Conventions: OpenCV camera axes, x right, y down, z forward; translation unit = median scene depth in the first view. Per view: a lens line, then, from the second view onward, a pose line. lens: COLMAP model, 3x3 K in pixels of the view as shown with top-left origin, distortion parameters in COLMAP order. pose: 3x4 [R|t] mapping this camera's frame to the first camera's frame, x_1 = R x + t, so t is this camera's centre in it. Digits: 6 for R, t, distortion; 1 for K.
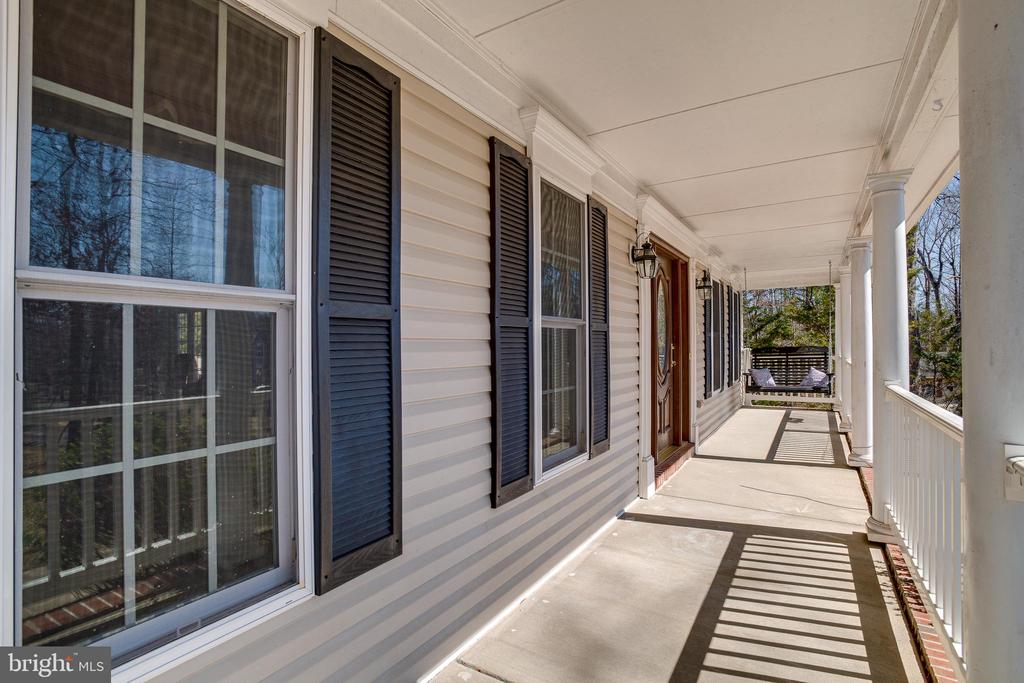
lens RADIAL K [[514.2, 0, 506.9], [0, 514.2, 342.2], [0, 0, 1]] dist [-0.058159, 0.026939]
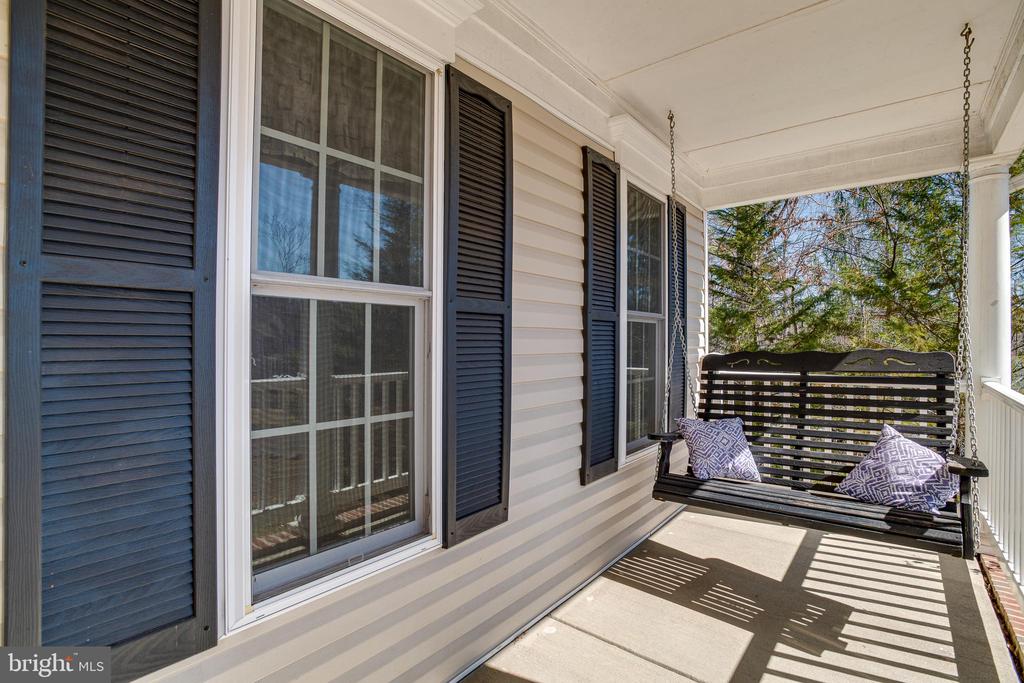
lens RADIAL K [[504.0, 0, 512.1], [0, 504.0, 331.6], [0, 0, 1]] dist [-0.072775, 0.036936]
pose [[0.992374, 0.016146, -0.122202, -0.068704], [-0.016620, 0.999858, -0.002867, -0.000025], [0.122139, 0.004876, 0.992501, -0.111721]]
